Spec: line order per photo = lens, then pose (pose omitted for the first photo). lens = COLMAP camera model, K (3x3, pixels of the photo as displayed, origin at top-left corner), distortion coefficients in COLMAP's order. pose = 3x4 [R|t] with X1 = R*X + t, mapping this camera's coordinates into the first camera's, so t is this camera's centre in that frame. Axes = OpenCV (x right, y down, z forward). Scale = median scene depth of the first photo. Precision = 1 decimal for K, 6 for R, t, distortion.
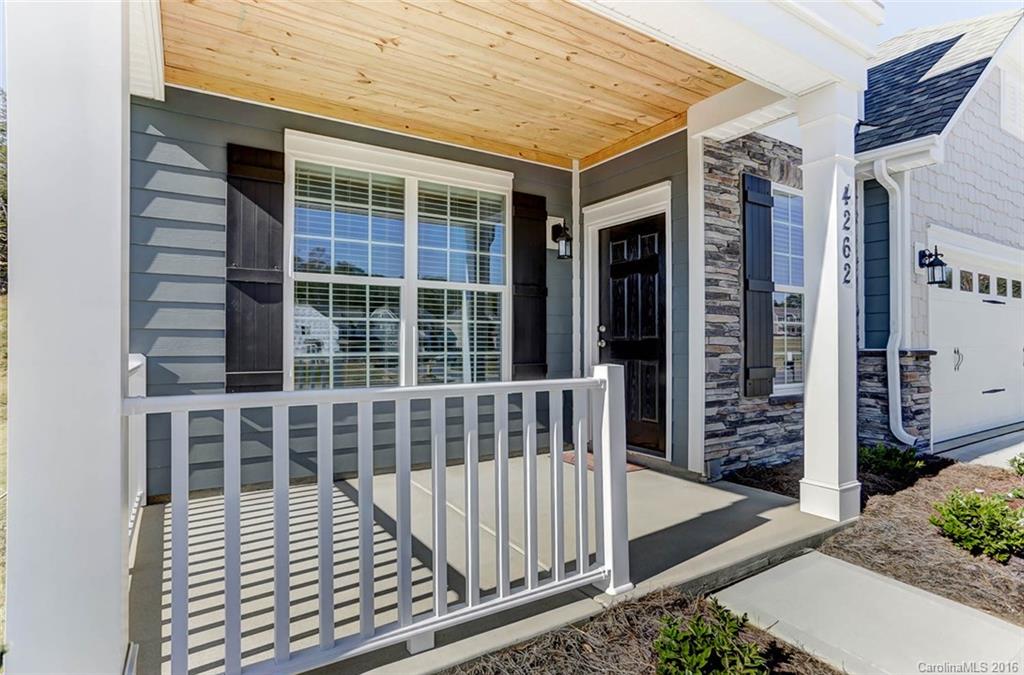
lens RADIAL K [[518.1, 0, 515.4], [0, 518.1, 314.5], [0, 0, 1]] dist [-0.041084, 0.000067]
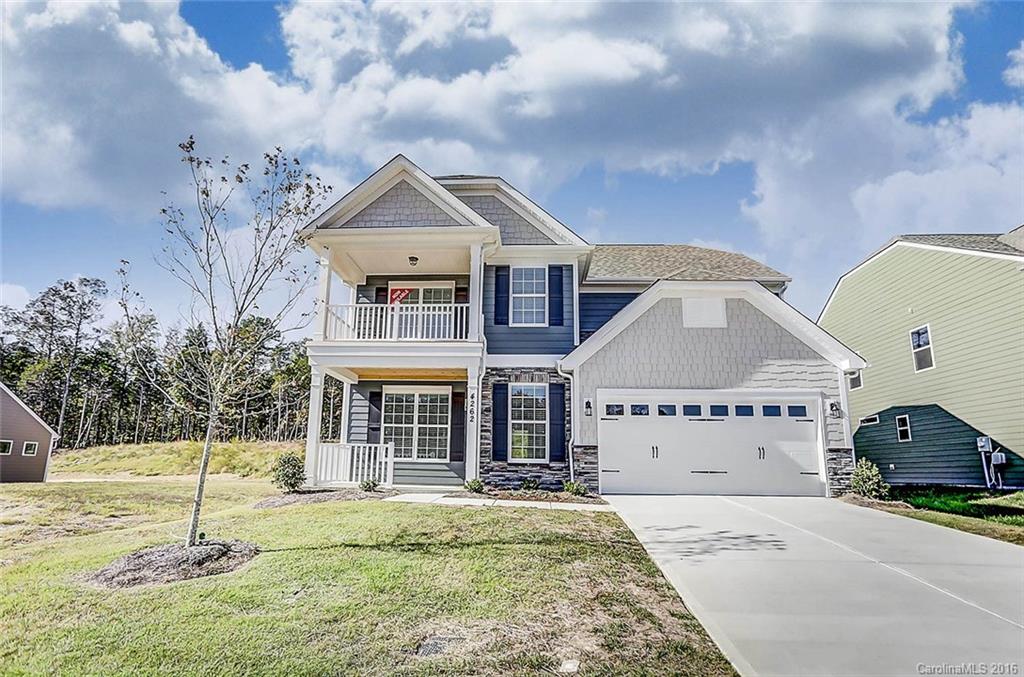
lens RADIAL K [[505.7, 0, 508.9], [0, 505.7, 325.5], [0, 0, 1]] dist [-0.038628, 0.031906]
pose [[0.804652, -0.152964, -0.573704, 2.256377], [0.011985, 0.970232, -0.241880, 0.107853], [0.593625, 0.187753, 0.782533, -1.302127]]
